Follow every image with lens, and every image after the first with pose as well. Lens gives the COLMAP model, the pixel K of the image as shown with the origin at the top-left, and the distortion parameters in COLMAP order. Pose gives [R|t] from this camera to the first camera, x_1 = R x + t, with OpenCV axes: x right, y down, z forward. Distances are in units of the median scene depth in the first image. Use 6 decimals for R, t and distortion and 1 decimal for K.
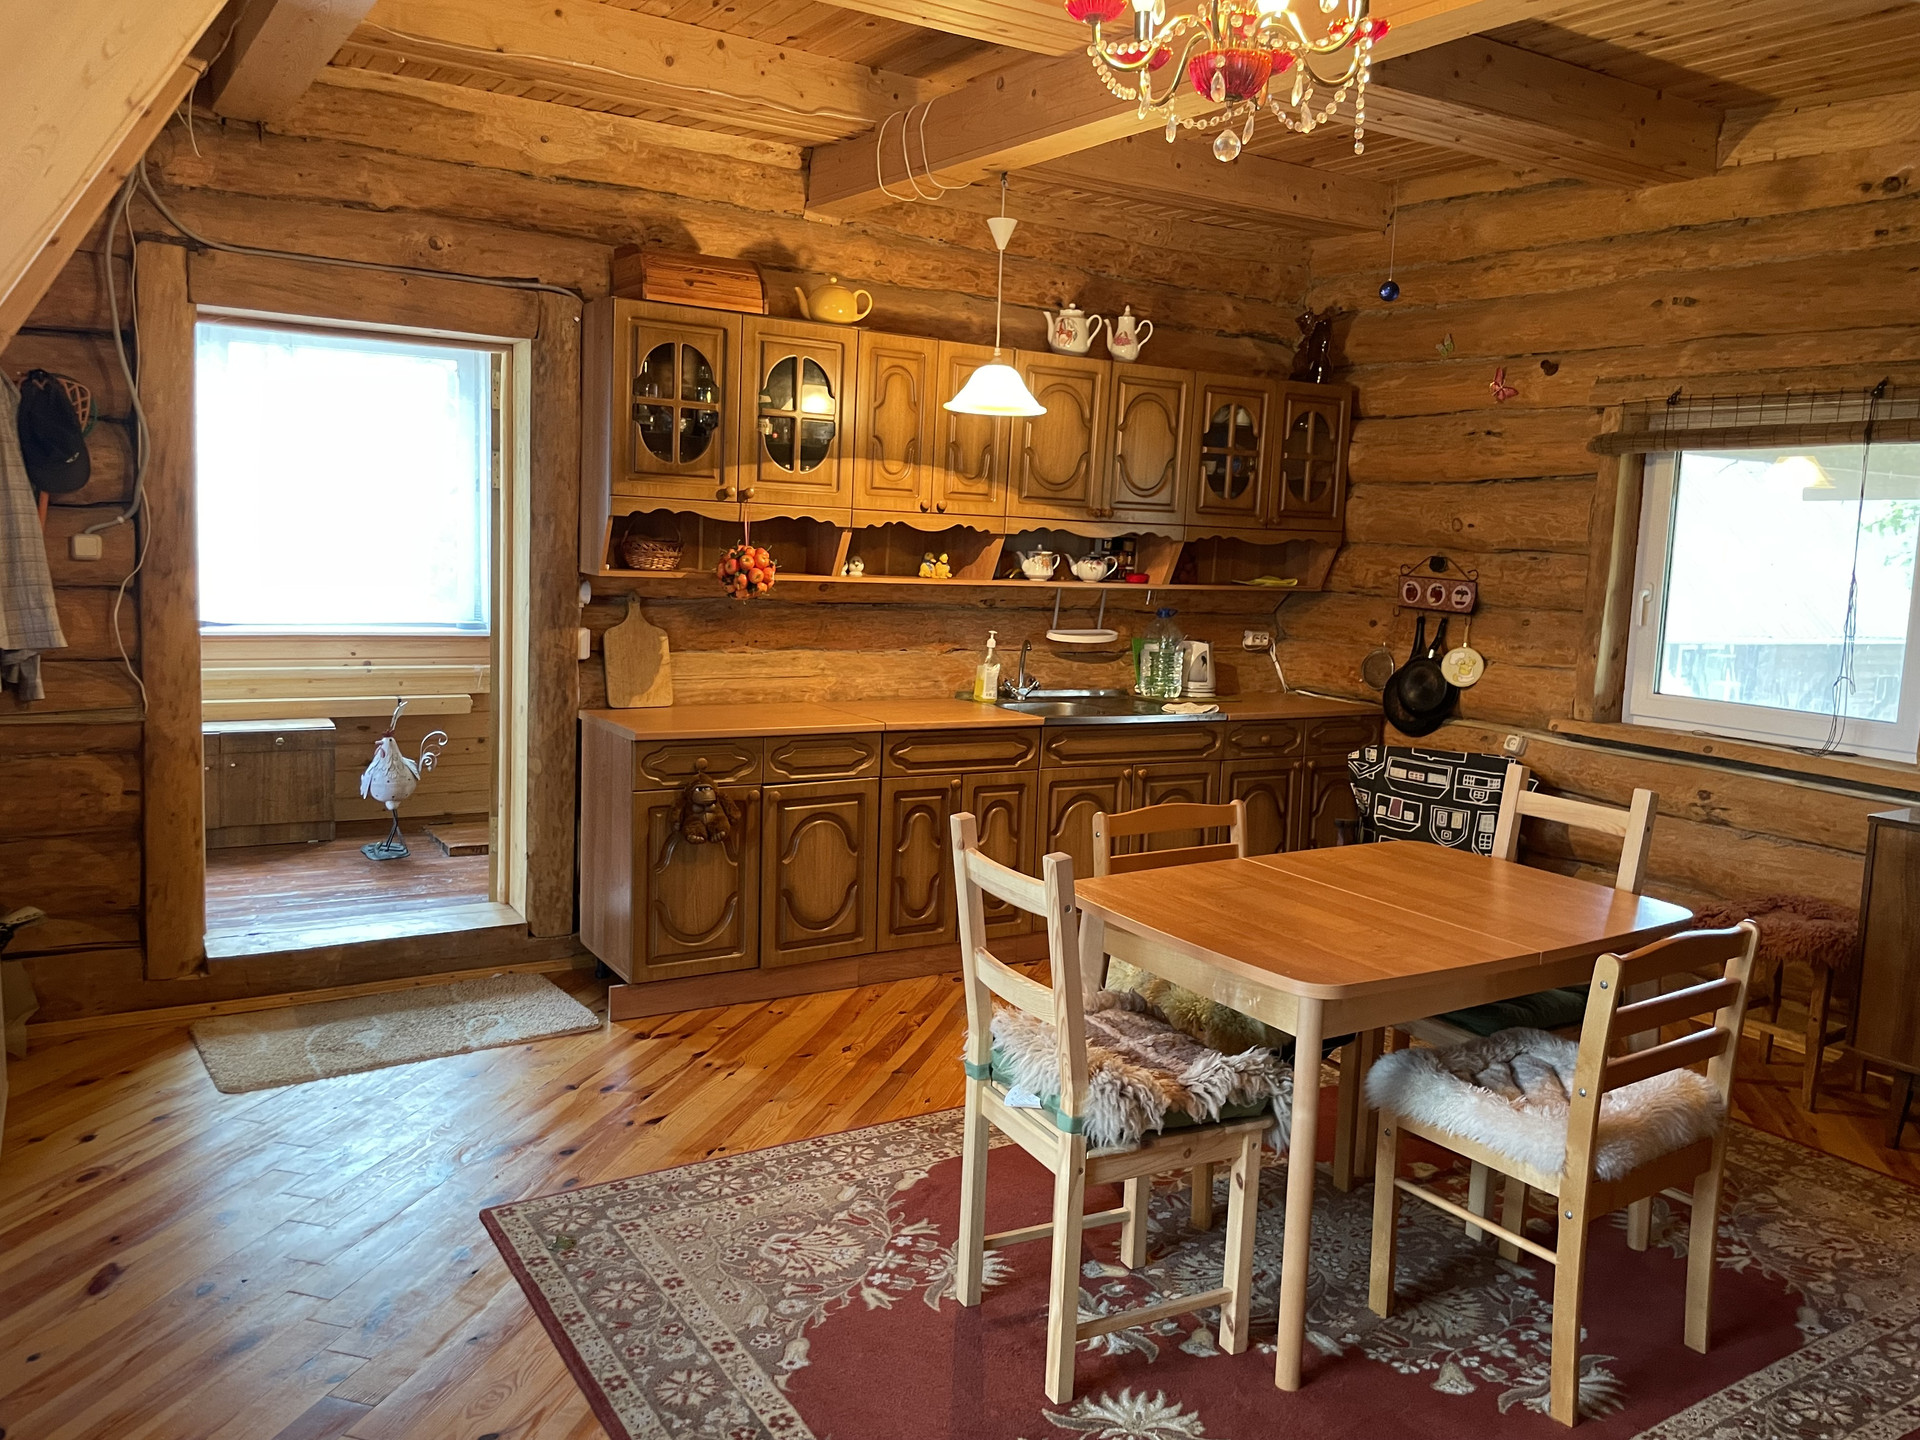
lens RADIAL K [[1467.3, 0, 972.2], [0, 1467.3, 699.6], [0, 0, 1]] dist [0.084361, -0.123473]
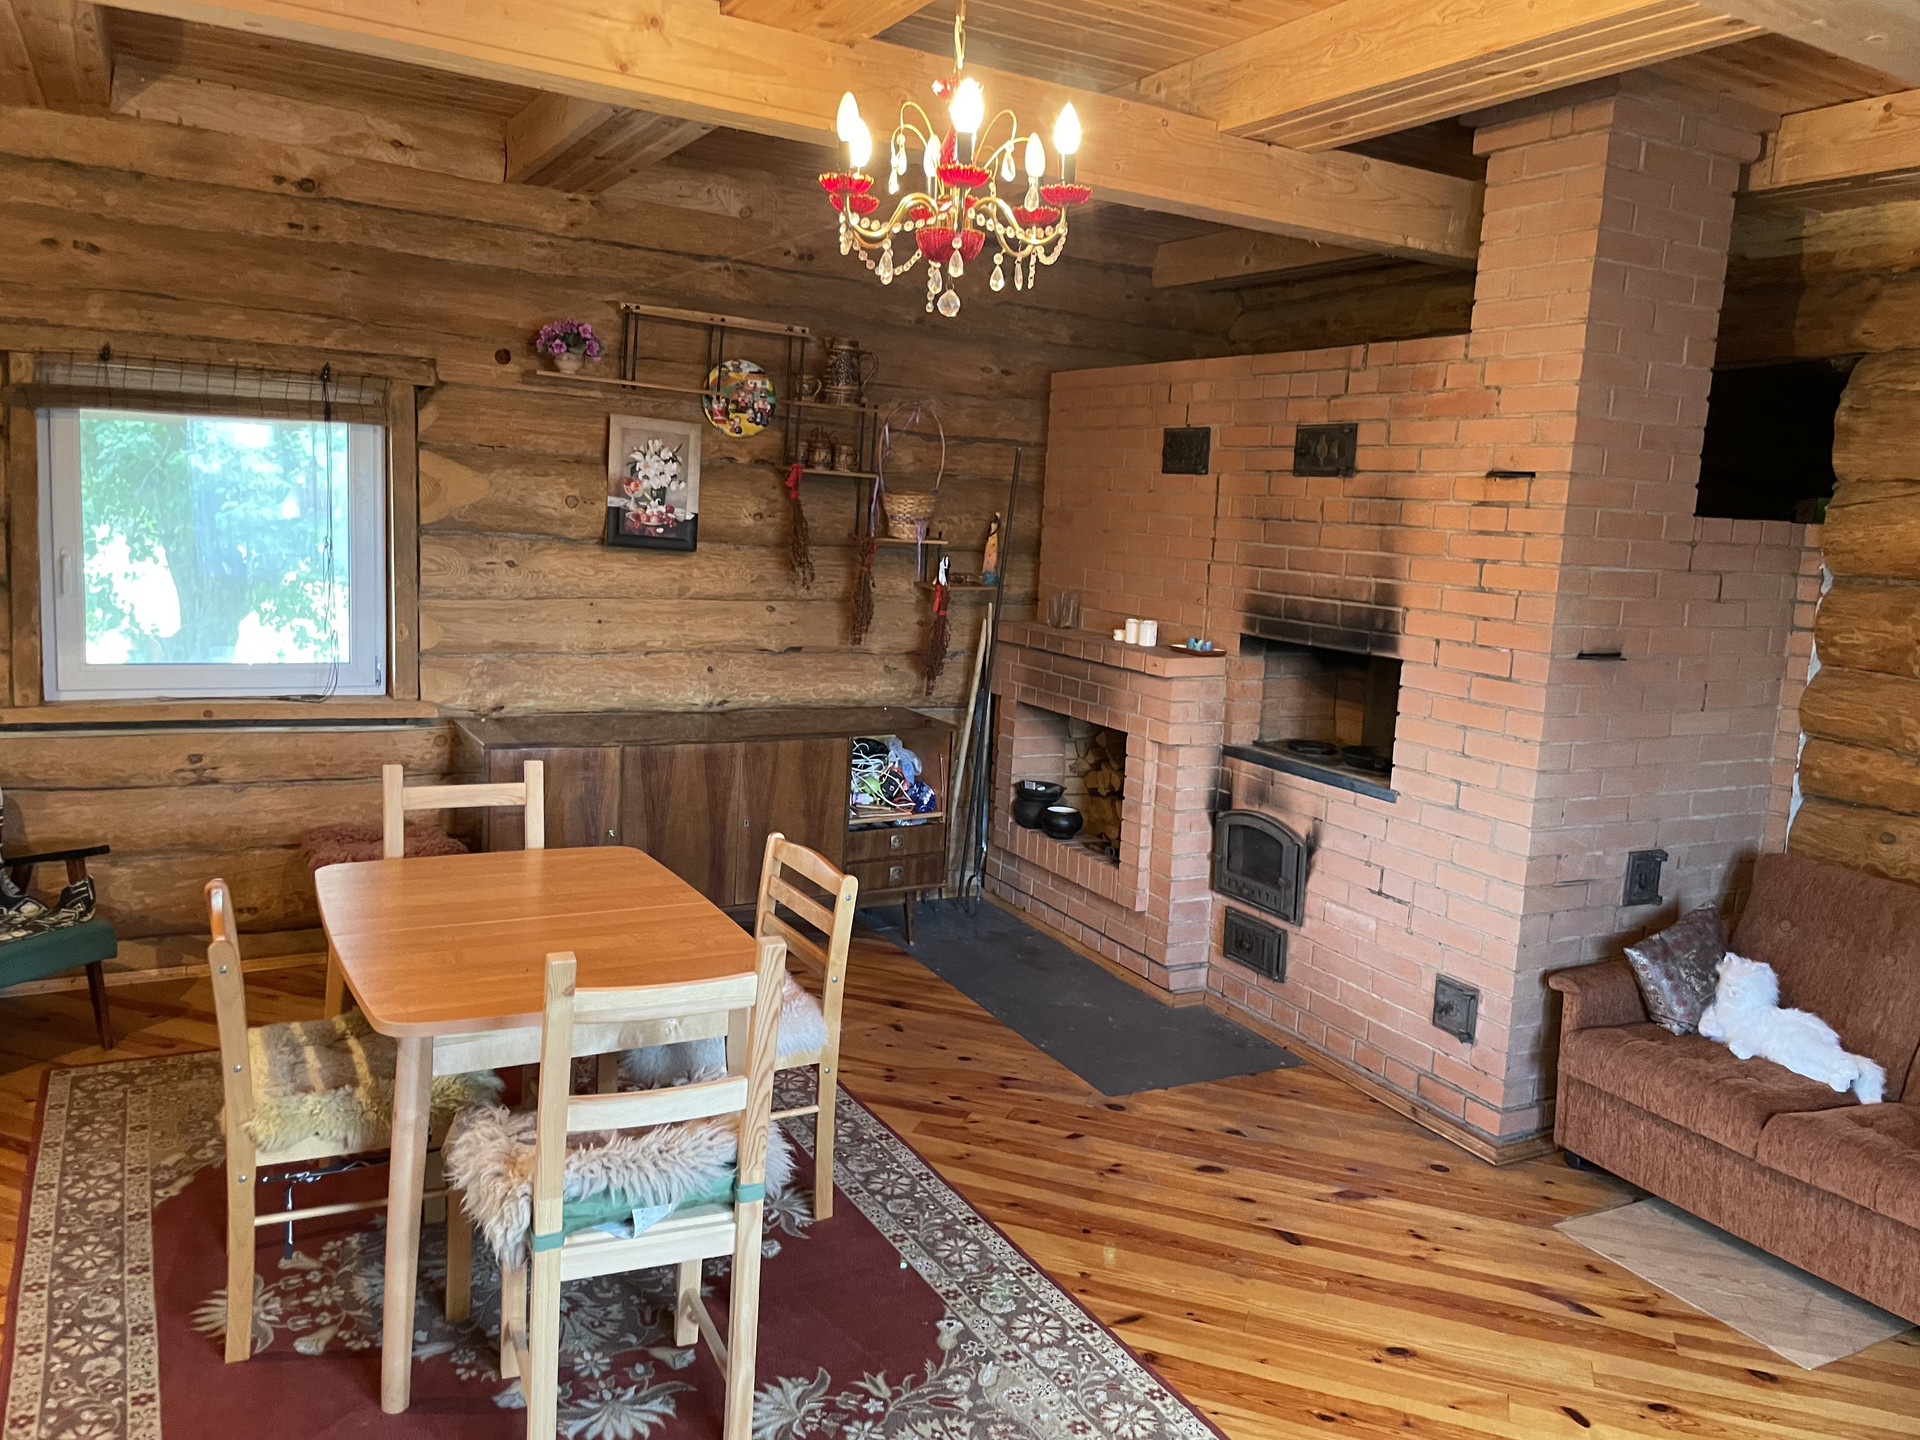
lens RADIAL K [[1464.7, 0, 978.6], [0, 1464.7, 701.5], [0, 0, 1]] dist [0.086560, -0.122338]
pose [[0.059864, -0.173714, 0.982975, -0.517243], [0.062760, 0.983448, 0.169975, -0.125781], [-0.996232, 0.051516, 0.069776, 0.445553]]
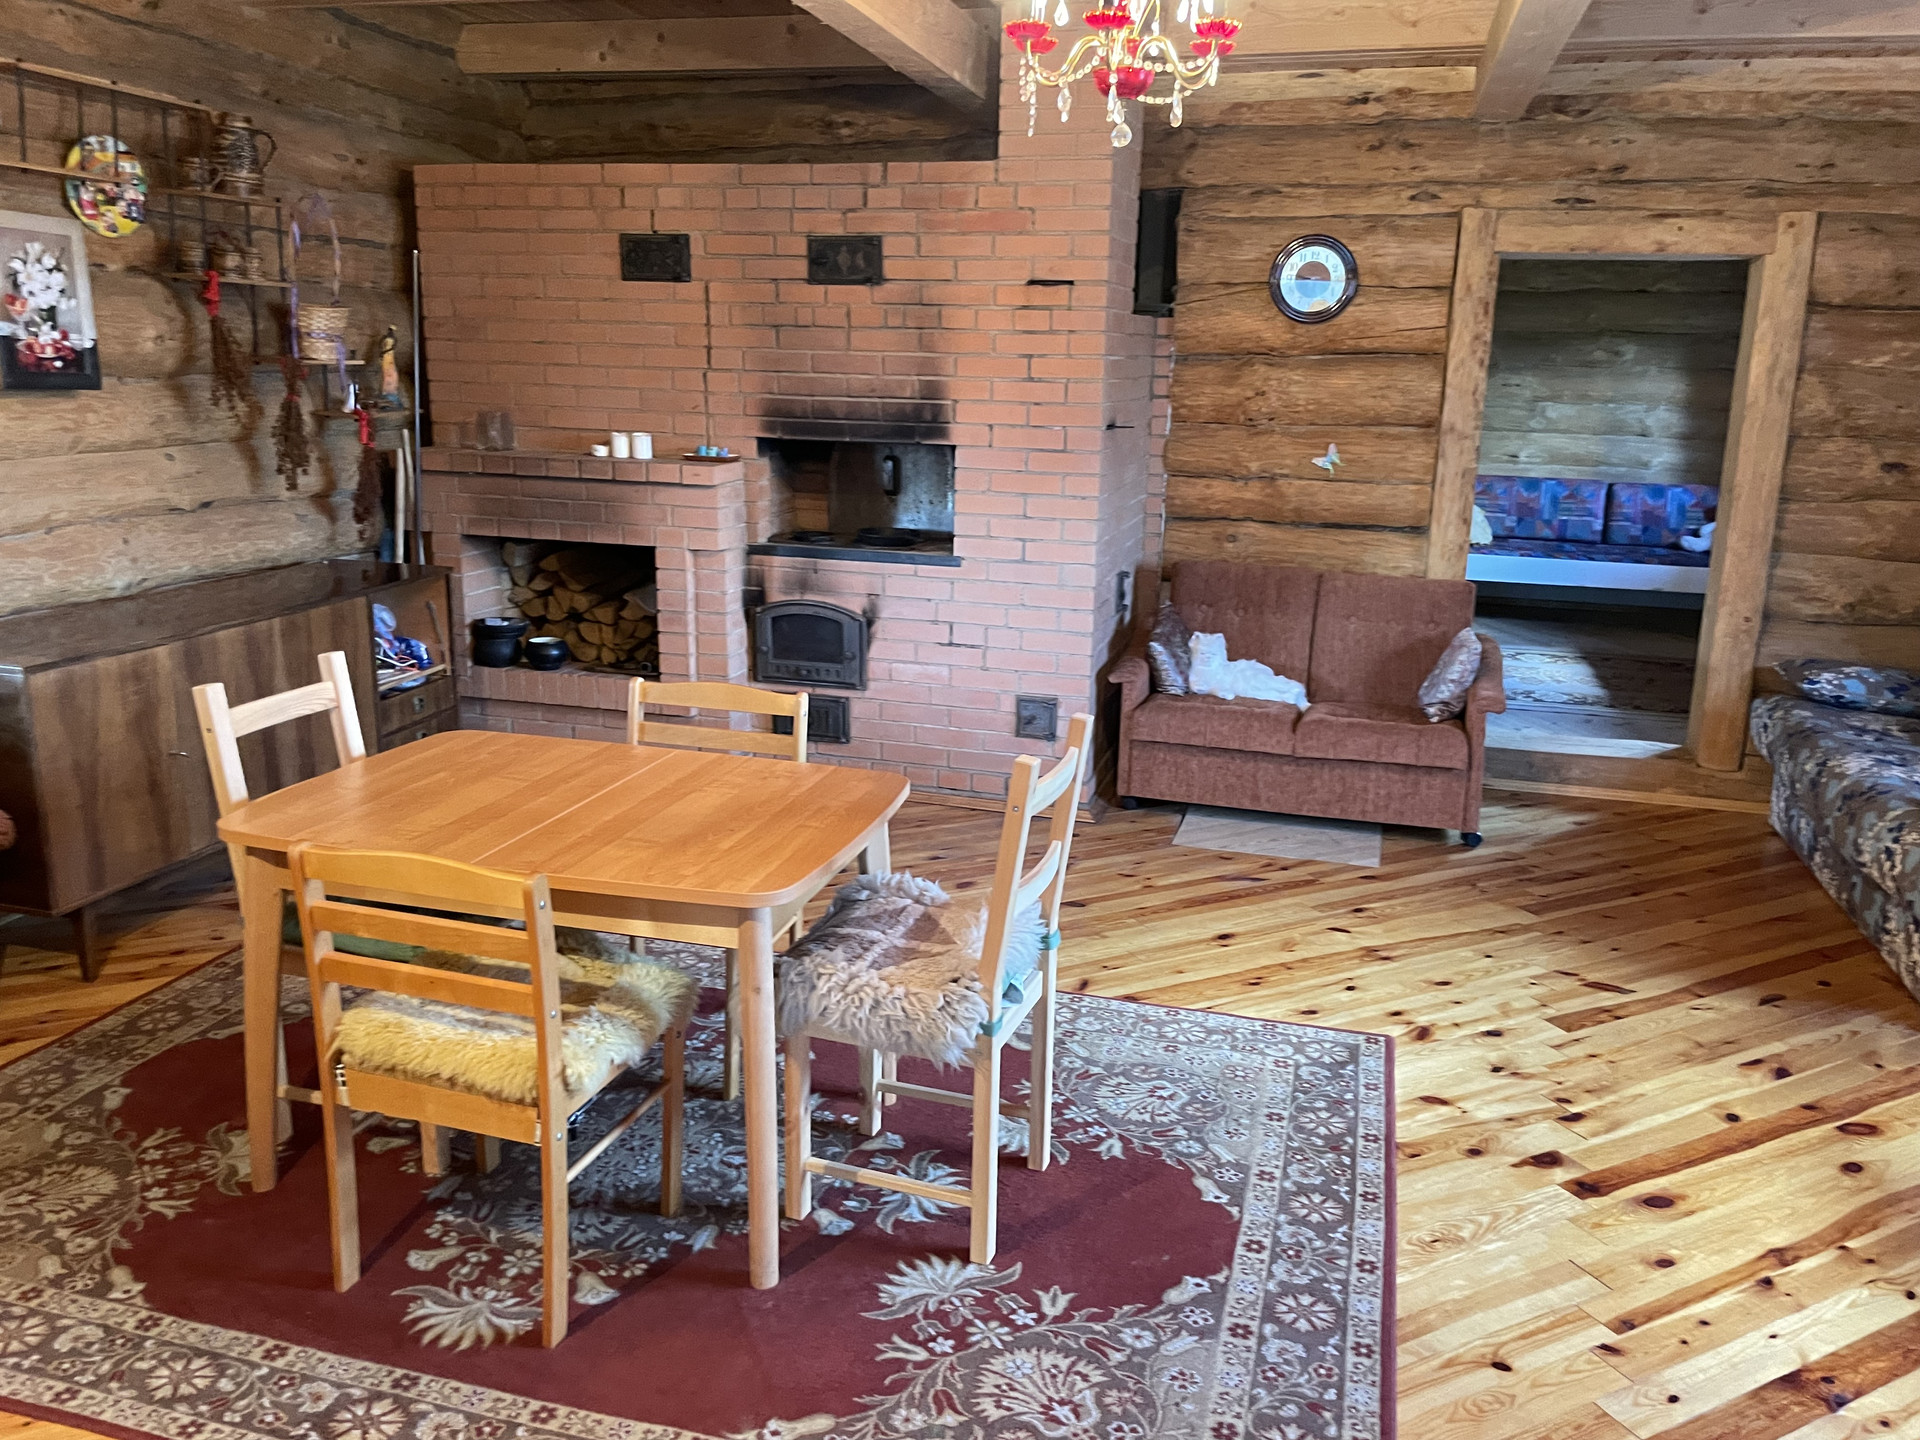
lens RADIAL K [[1467.3, 0, 972.2], [0, 1467.3, 699.6], [0, 0, 1]] dist [0.084361, -0.123473]
pose [[-0.673453, -0.224507, 0.704314, -0.397611], [0.037011, 0.941331, 0.335448, -0.169855], [-0.738303, 0.251975, -0.625633, 1.021726]]
